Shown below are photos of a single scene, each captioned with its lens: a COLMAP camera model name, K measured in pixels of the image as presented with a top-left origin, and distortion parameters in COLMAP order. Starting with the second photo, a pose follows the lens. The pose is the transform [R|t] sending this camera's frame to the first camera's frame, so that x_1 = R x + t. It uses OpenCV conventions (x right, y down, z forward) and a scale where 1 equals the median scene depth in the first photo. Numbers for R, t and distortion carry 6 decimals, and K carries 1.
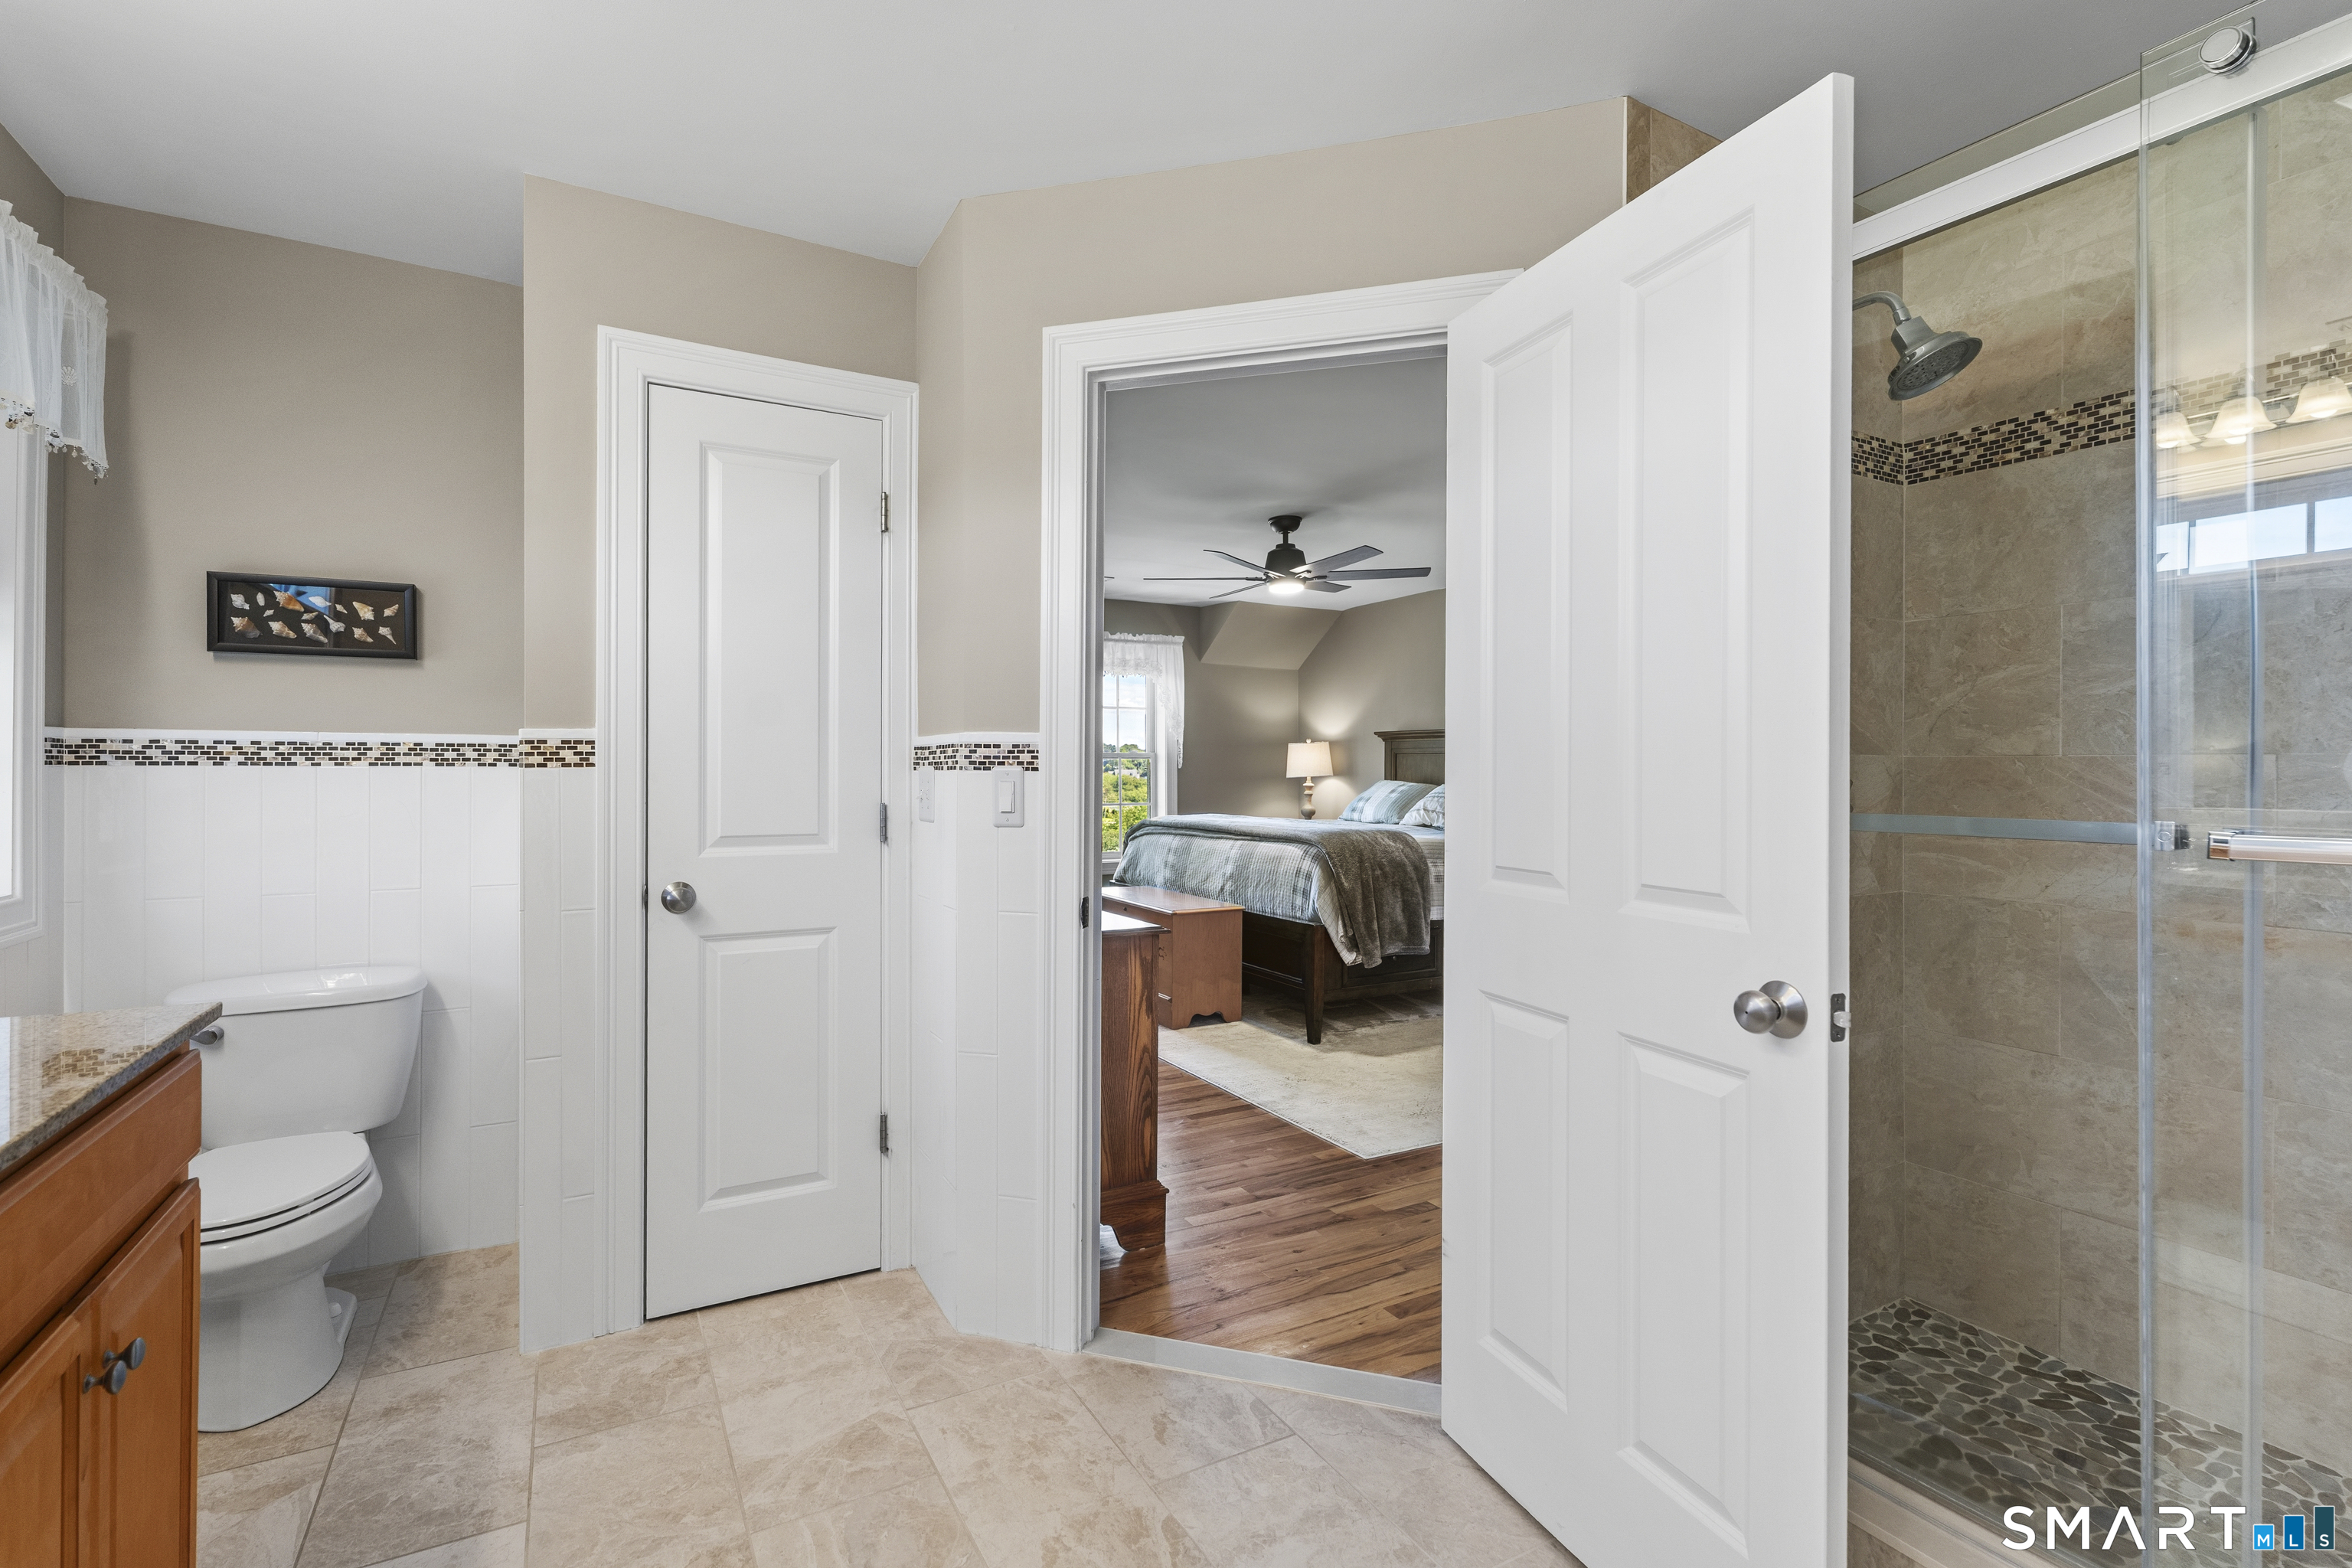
lens RADIAL K [[1085.2, 0, 1178.9], [0, 1085.2, 776.2], [0, 0, 1]] dist [-0.001387, 0.000006]
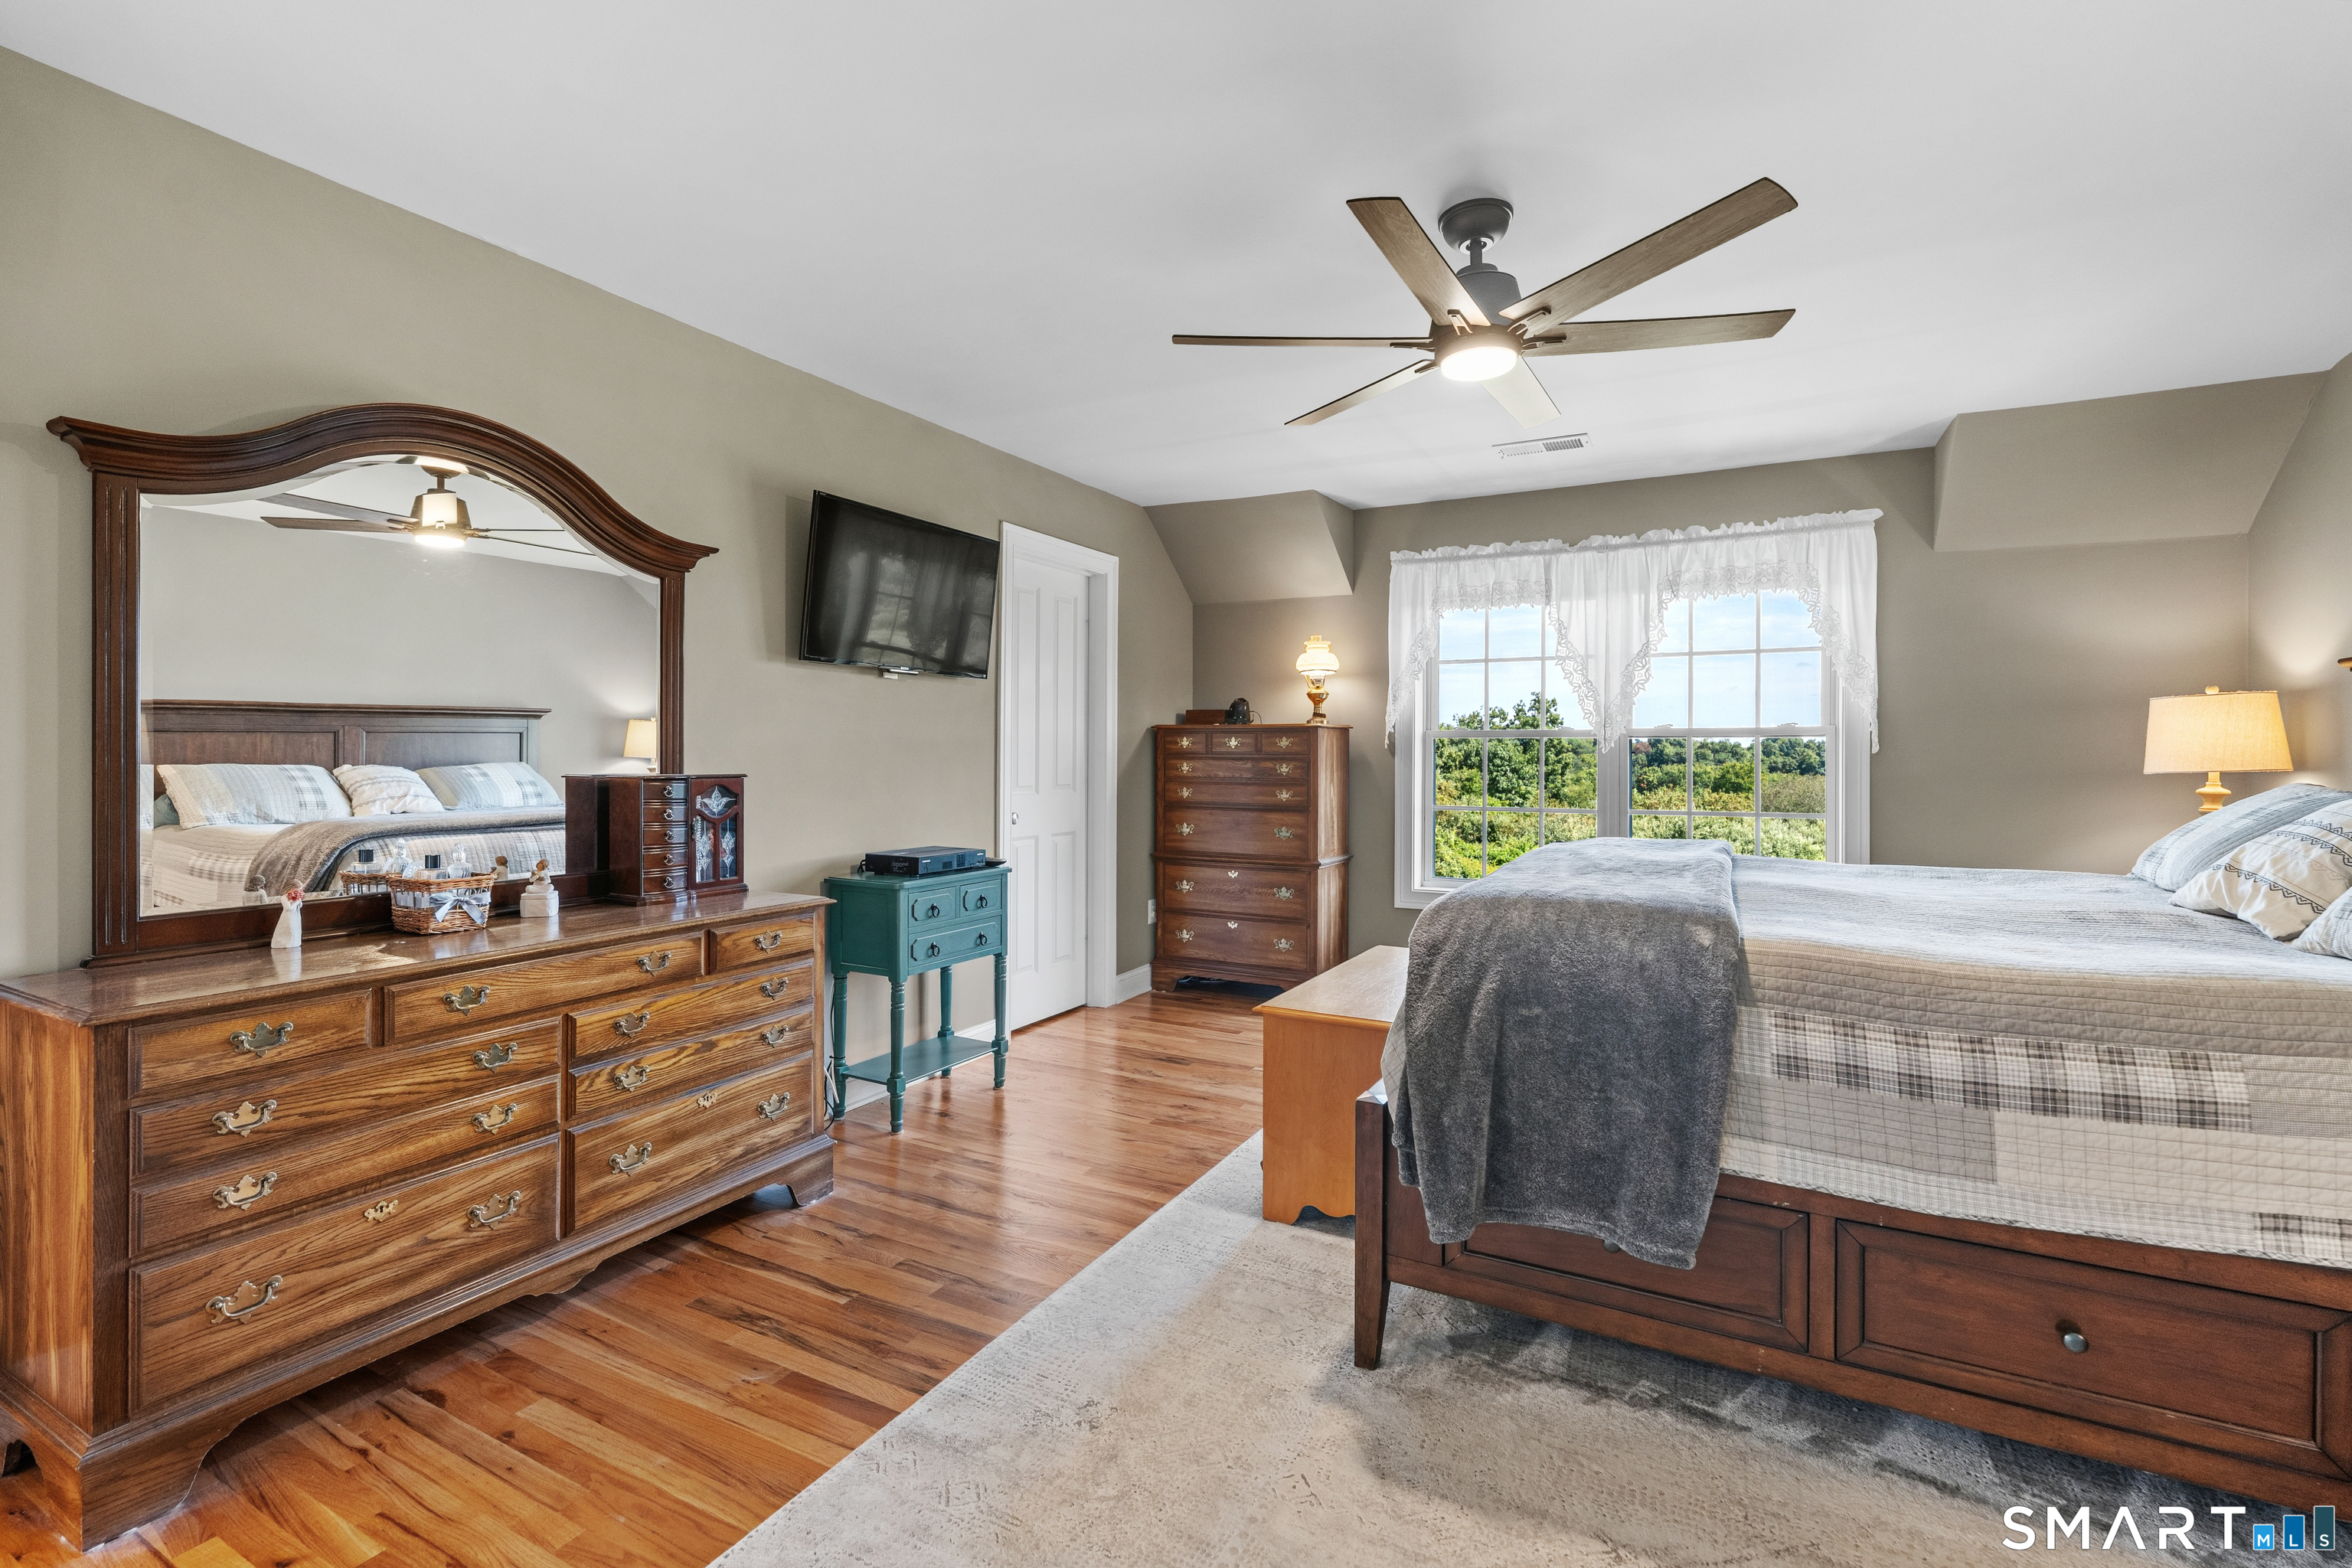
lens RADIAL K [[1085.2, 0, 1173.7], [0, 1085.2, 767.3], [0, 0, 1]] dist [-0.001387, 0.000006]
pose [[0.534709, 0.008464, -0.844994, 0.273763], [-0.006886, 0.999960, 0.005659, -0.000884], [0.845008, 0.002792, 0.534746, 0.415252]]
